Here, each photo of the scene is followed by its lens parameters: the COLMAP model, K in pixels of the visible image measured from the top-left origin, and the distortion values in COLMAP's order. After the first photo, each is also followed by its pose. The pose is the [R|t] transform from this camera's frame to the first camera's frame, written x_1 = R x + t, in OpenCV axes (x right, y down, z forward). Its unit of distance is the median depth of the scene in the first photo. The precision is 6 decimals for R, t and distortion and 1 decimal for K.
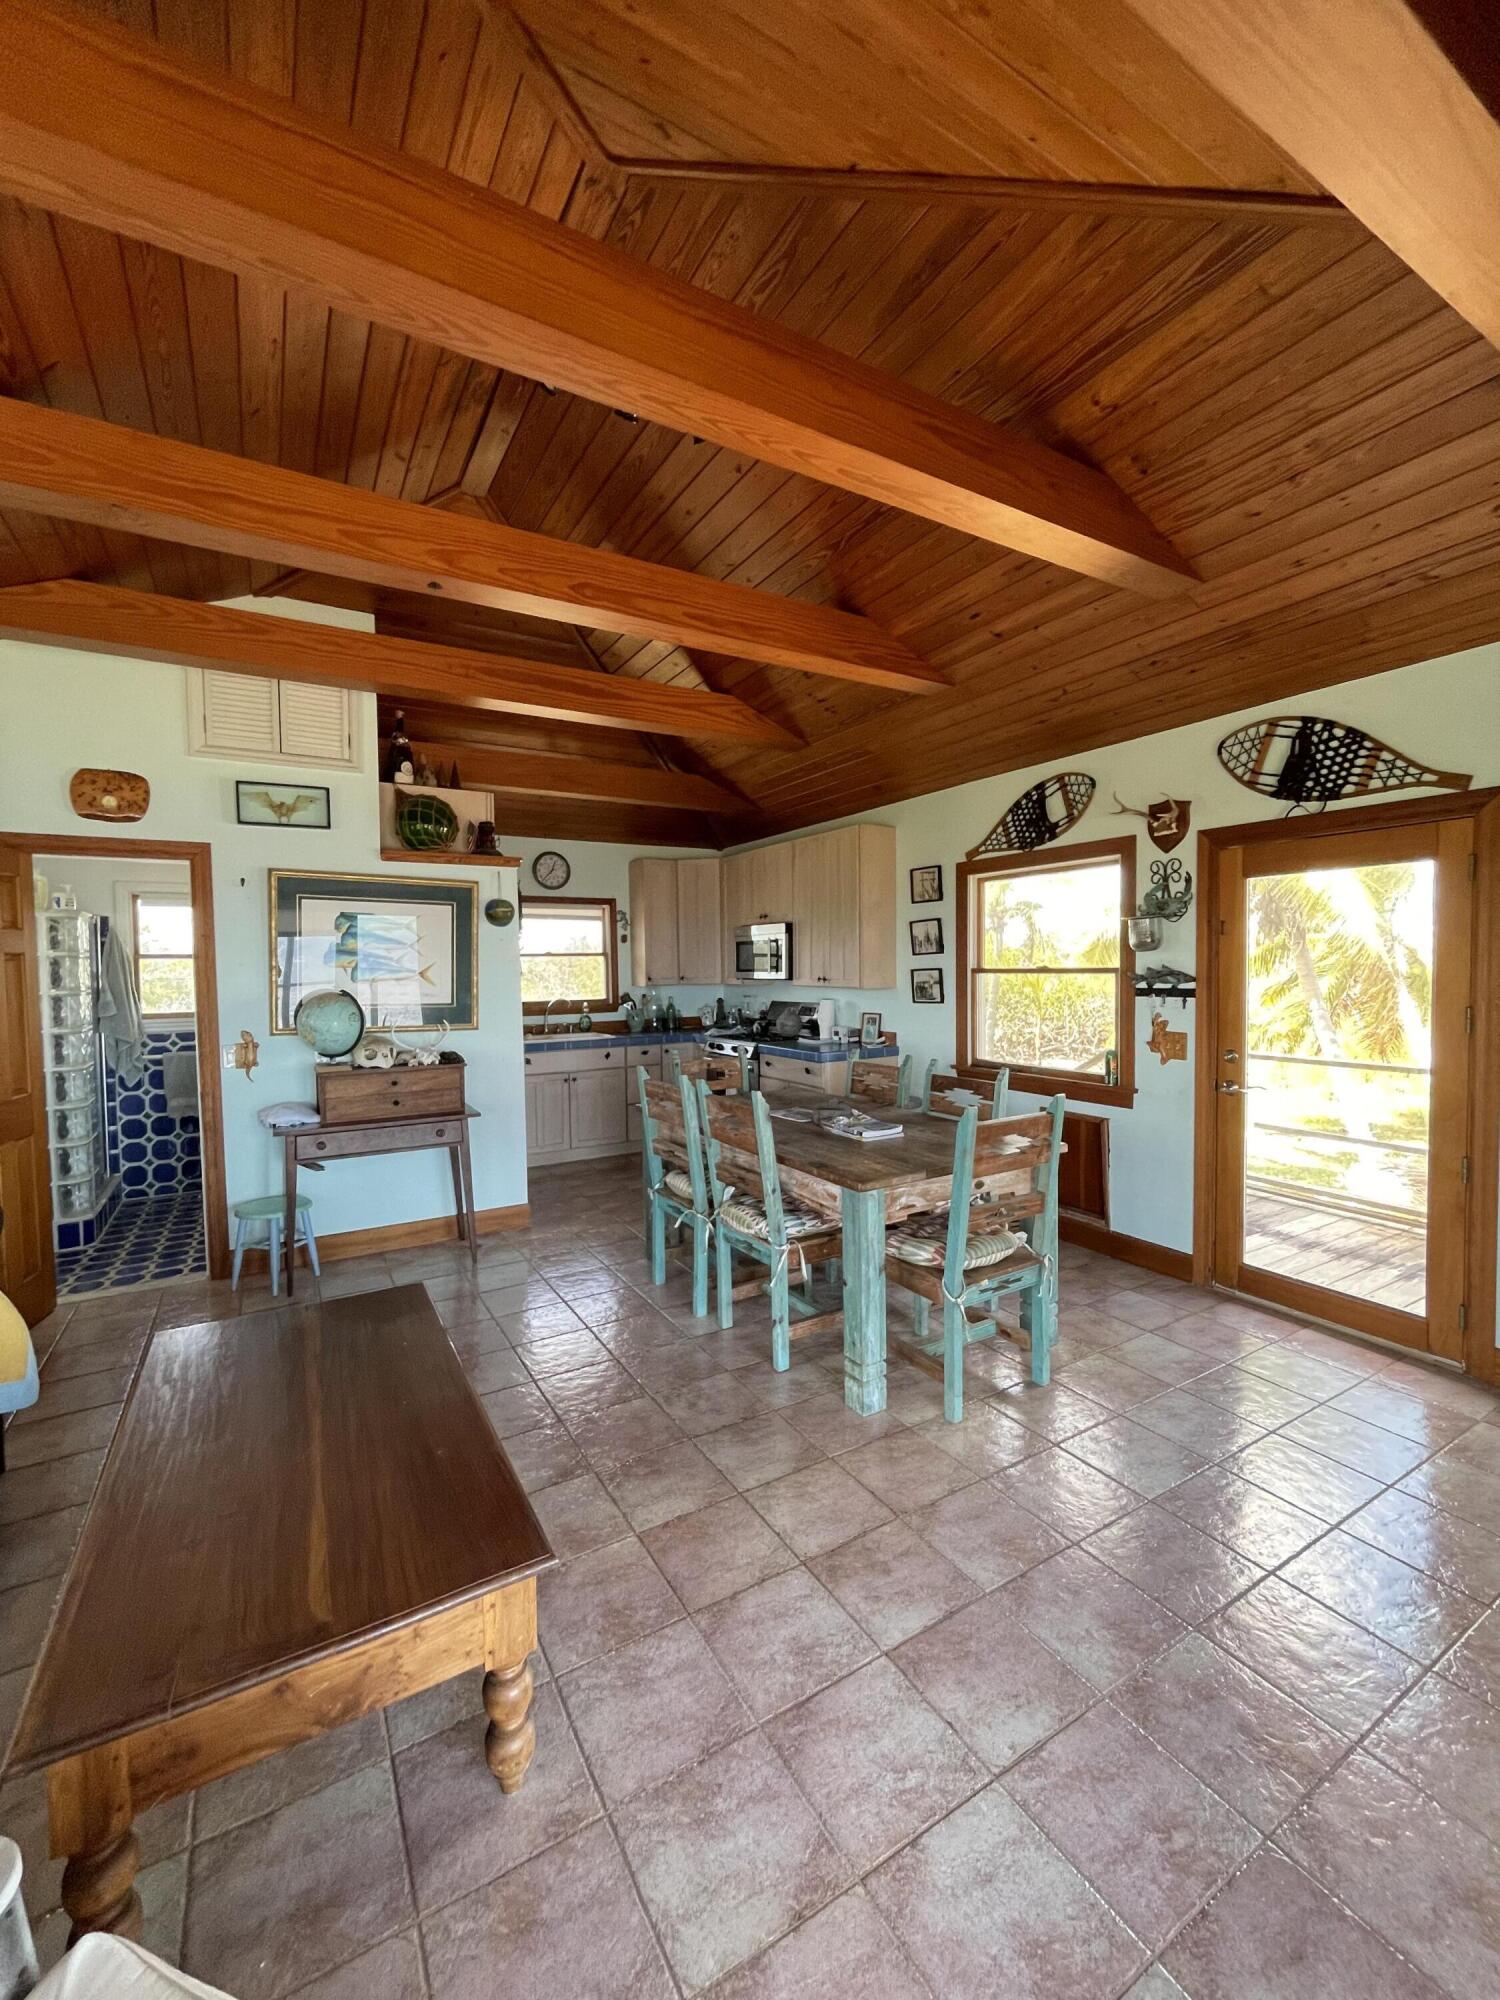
lens RADIAL K [[815.9, 0, 753.9], [0, 815.9, 998.3], [0, 0, 1]] dist [-0.004505, 0.000536]
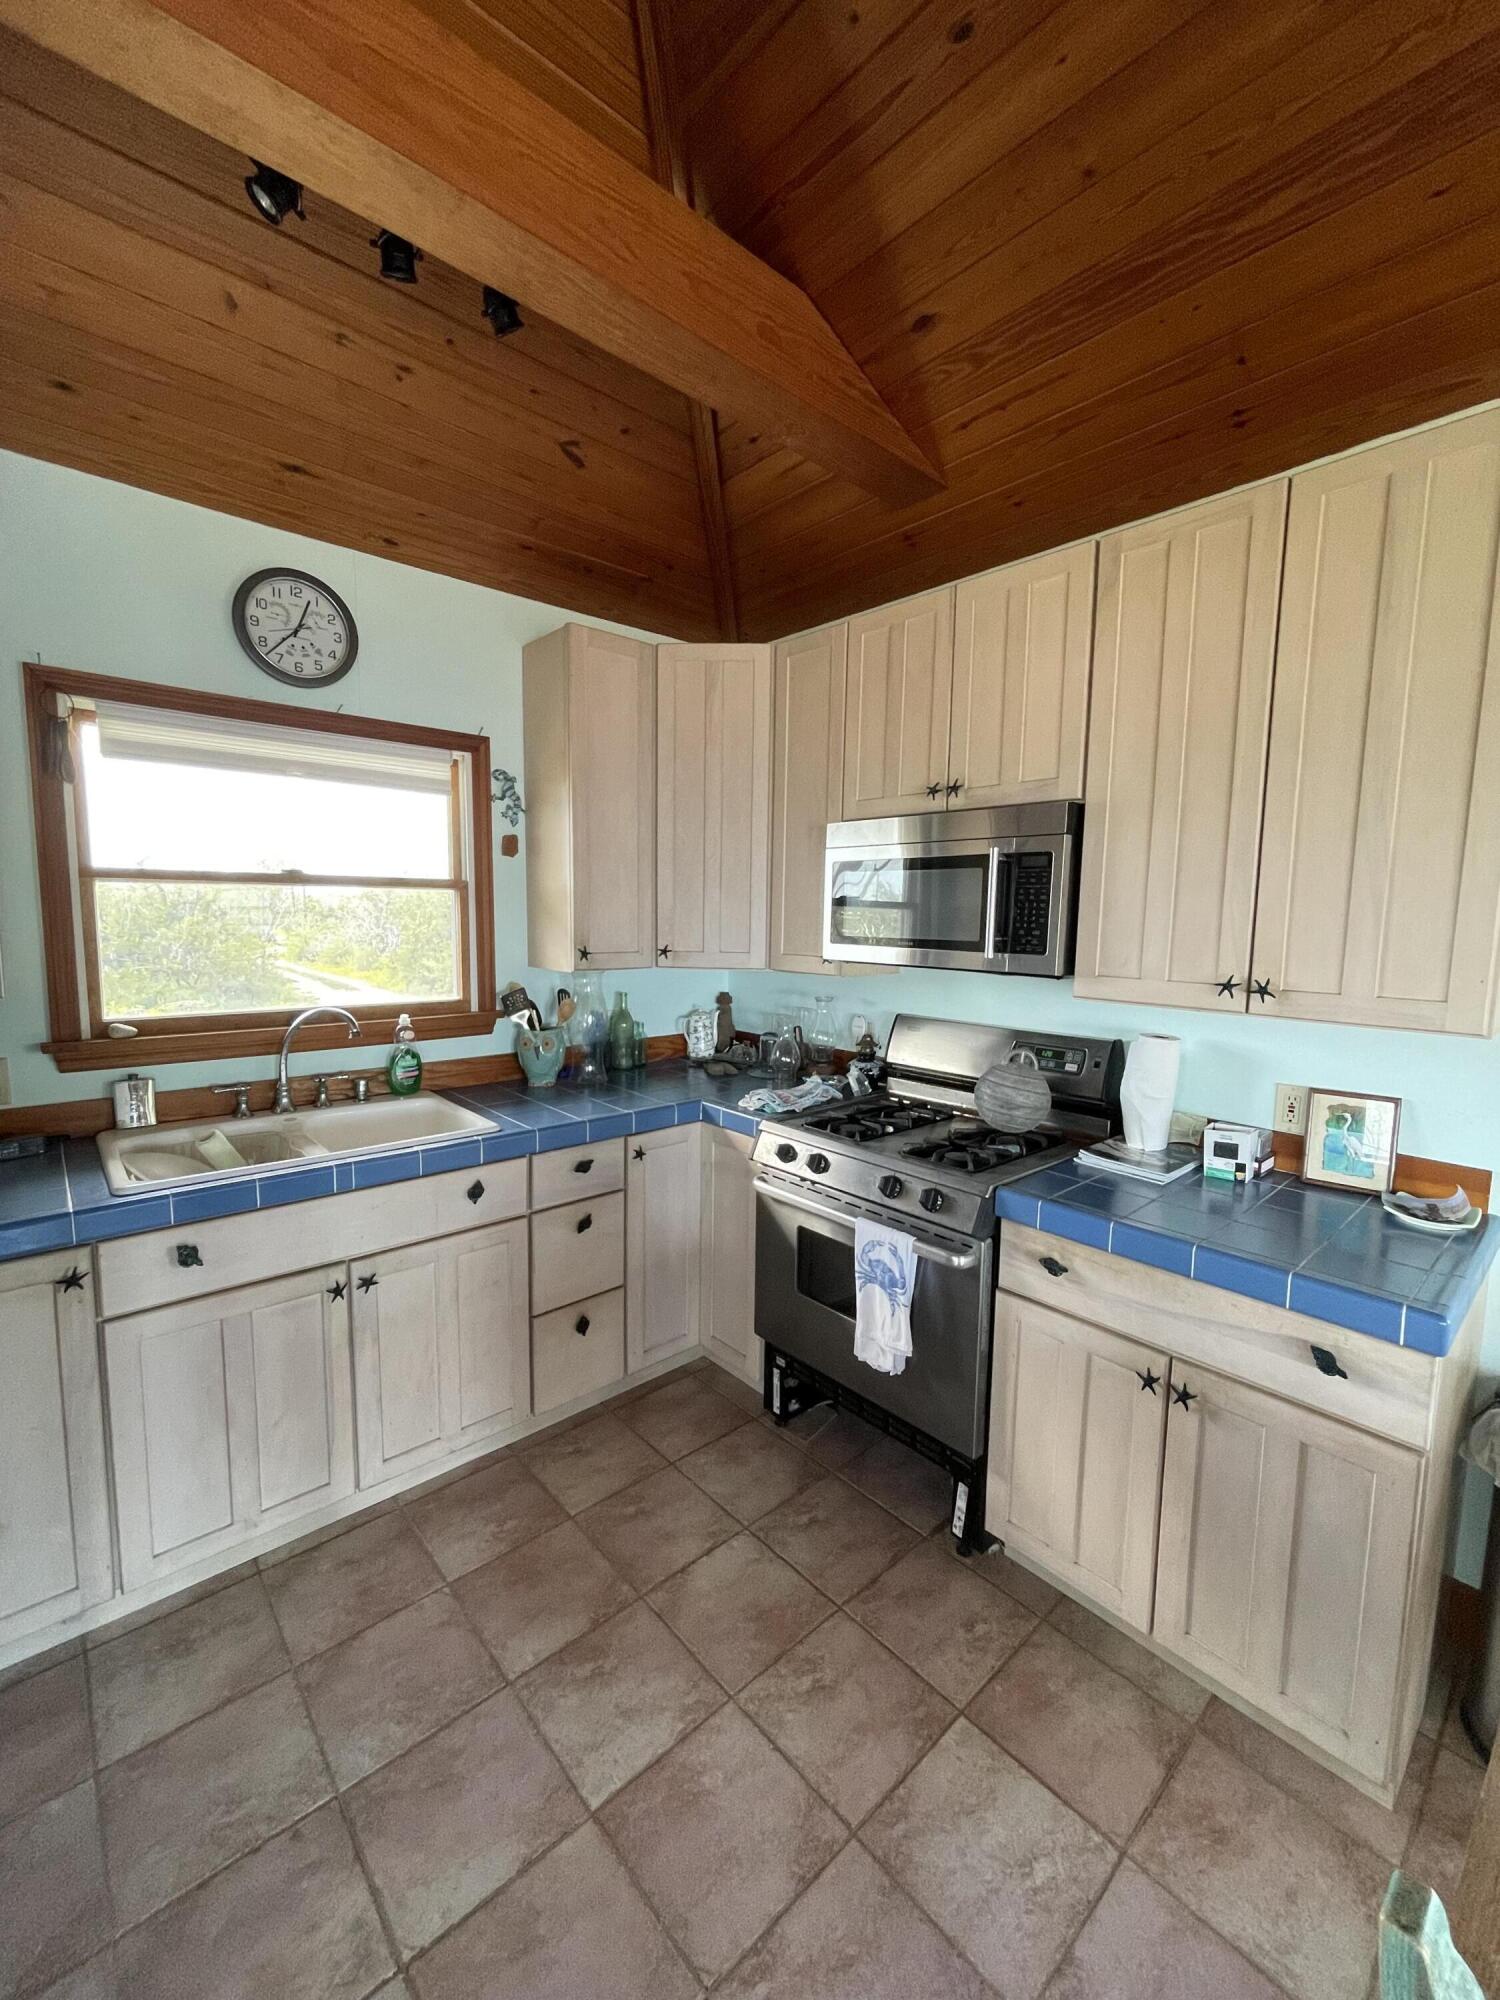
lens RADIAL K [[815.9, 0, 753.9], [0, 815.9, 998.3], [0, 0, 1]] dist [-0.004505, 0.000536]
pose [[0.980833, 0.007705, 0.194696, -0.121690], [-0.020351, 0.997804, 0.063039, -0.027906], [-0.193783, -0.065793, 0.978836, 0.600946]]
